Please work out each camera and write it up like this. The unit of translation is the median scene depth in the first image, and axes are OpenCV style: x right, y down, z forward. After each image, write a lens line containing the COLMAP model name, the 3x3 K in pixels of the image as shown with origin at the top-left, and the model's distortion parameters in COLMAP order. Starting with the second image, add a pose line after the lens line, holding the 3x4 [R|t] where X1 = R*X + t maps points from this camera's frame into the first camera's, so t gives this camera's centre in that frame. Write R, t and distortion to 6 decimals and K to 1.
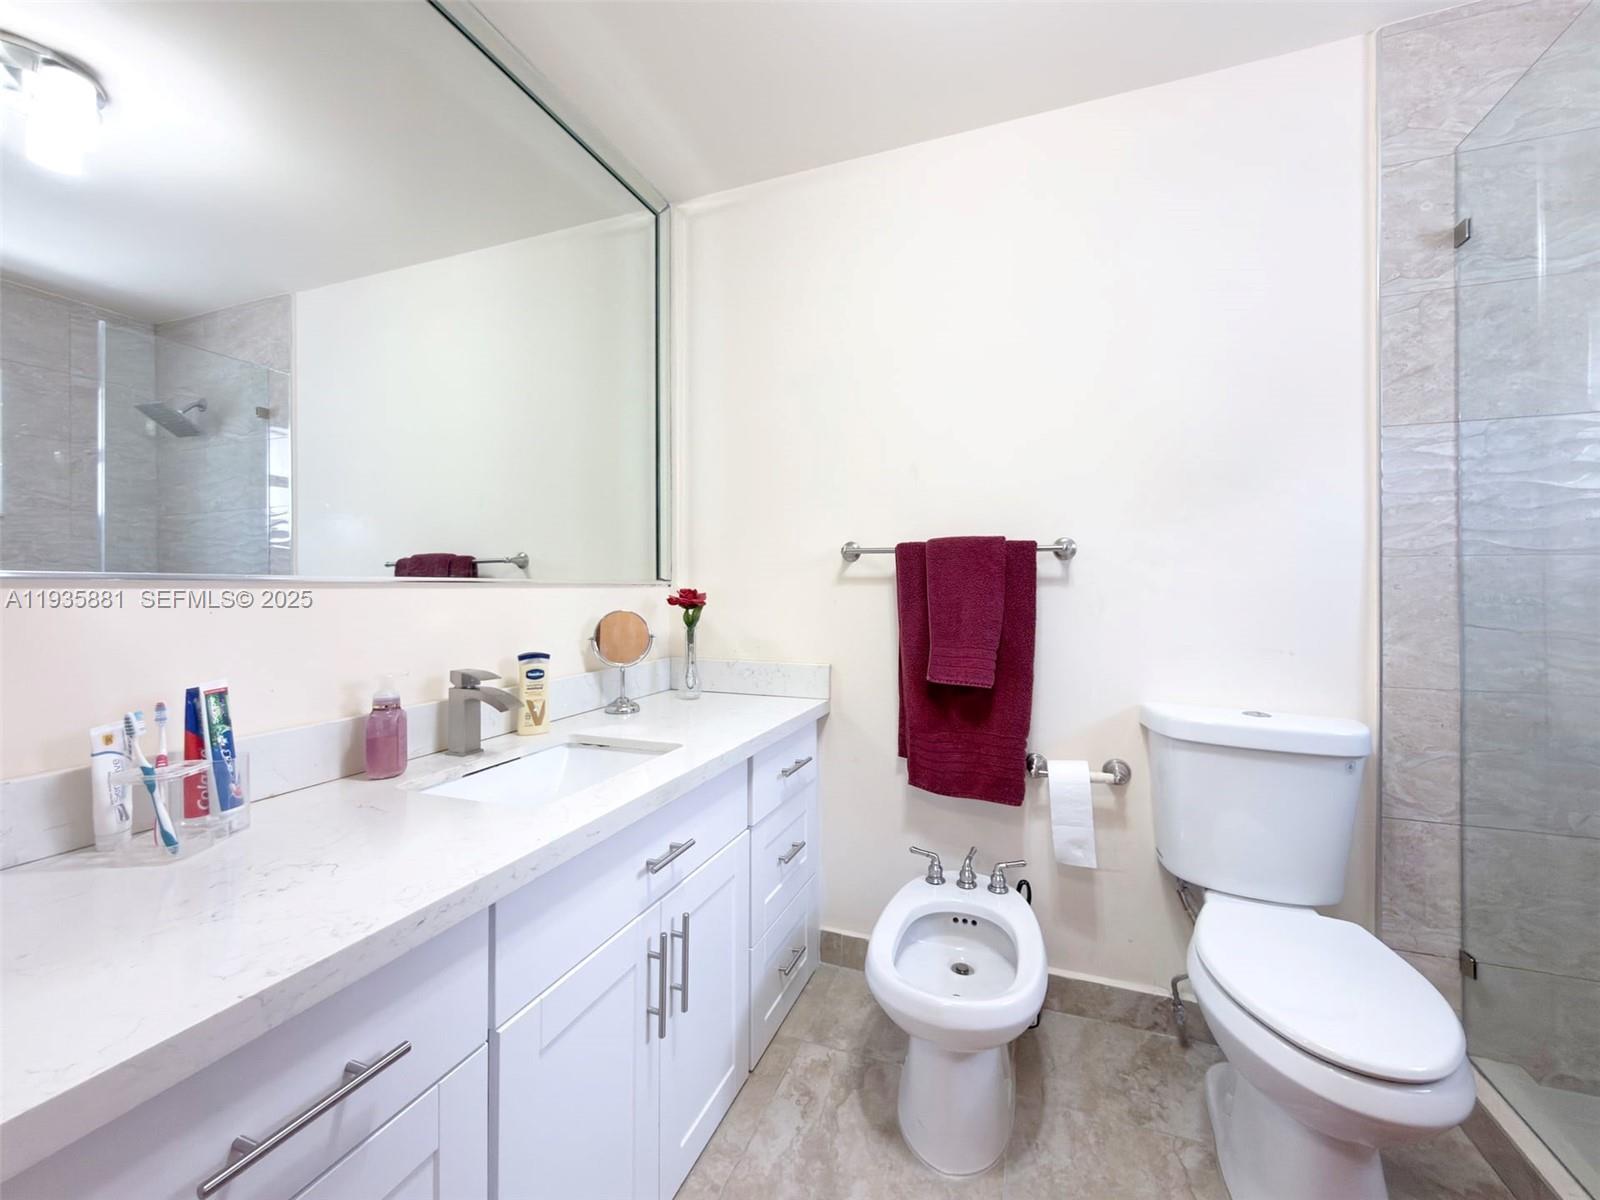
lens RADIAL K [[645.9, 0, 808.3], [0, 645.9, 586.5], [0, 0, 1]] dist [-0.000720, -0.000179]
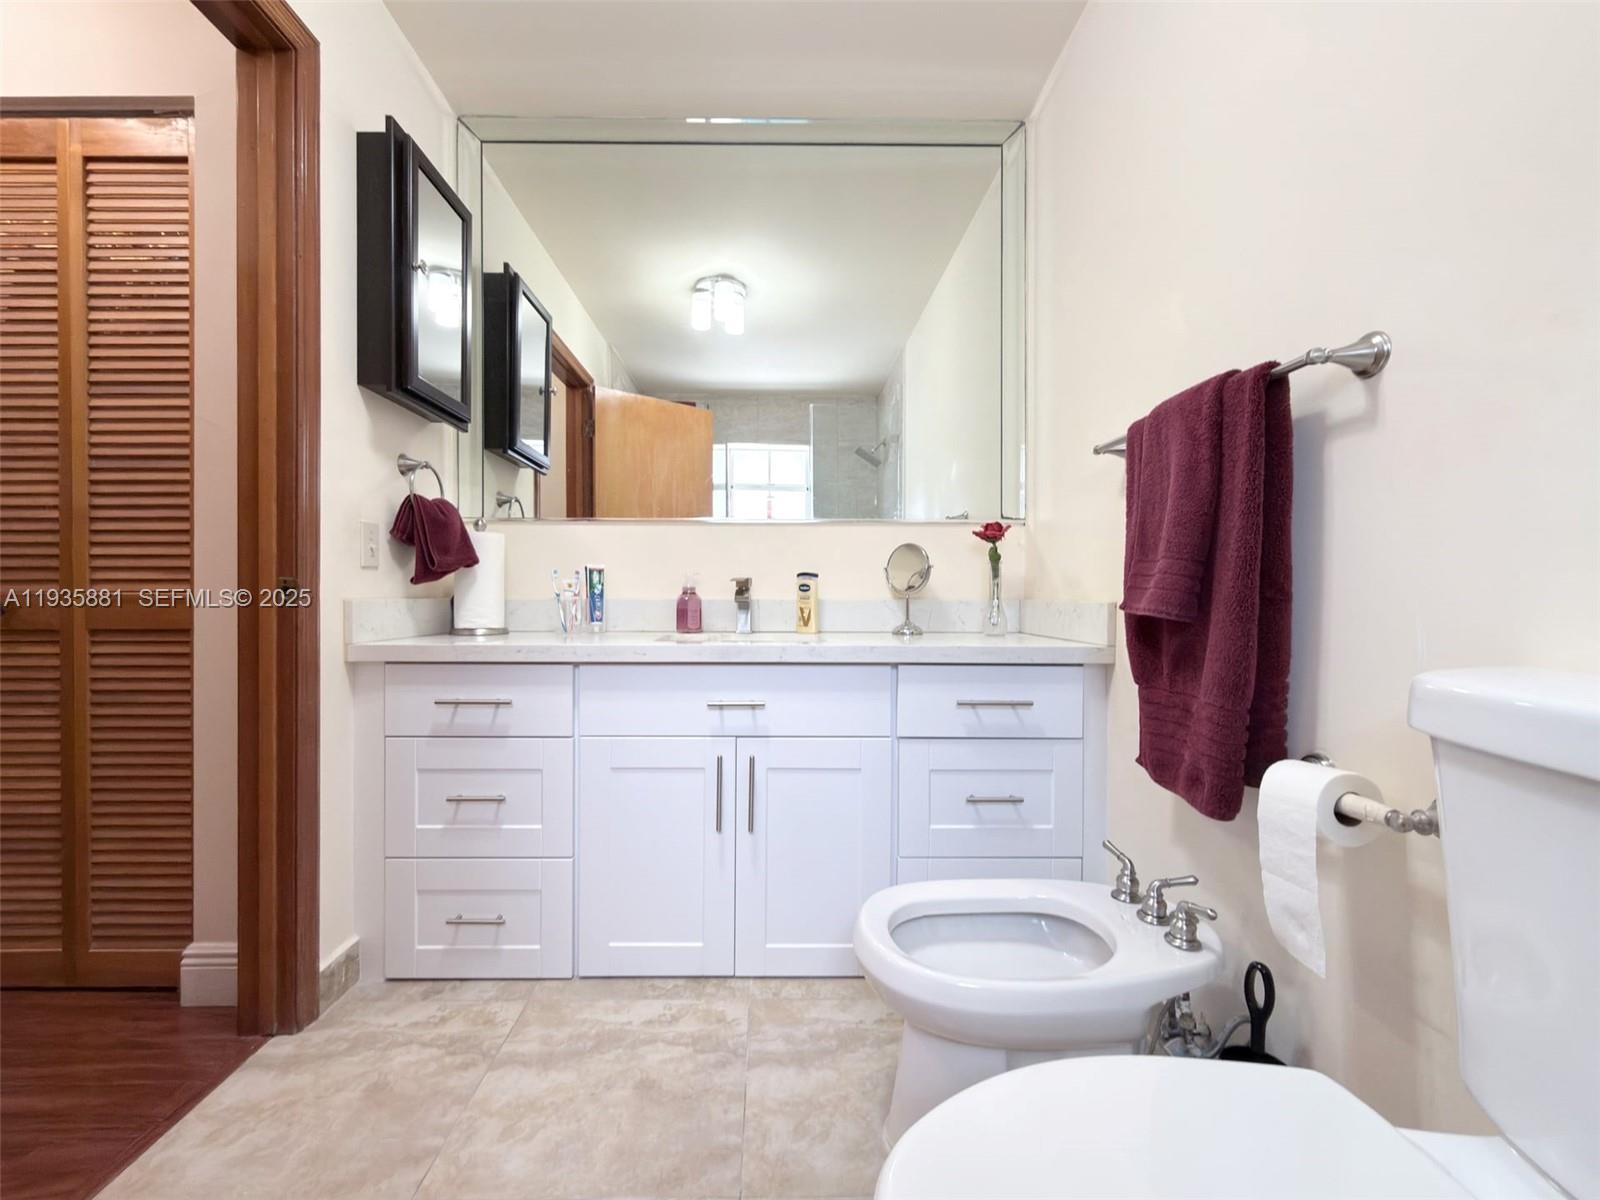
lens RADIAL K [[674.0, 0, 800.0], [0, 674.0, 600.0], [0, 0, 1]] dist [-0.000076, -0.000018]
pose [[0.370820, 0.004257, -0.928695, 0.814104], [0.001723, 0.999985, 0.005272, 0.144731], [0.928703, -0.003555, 0.370807, 0.448247]]
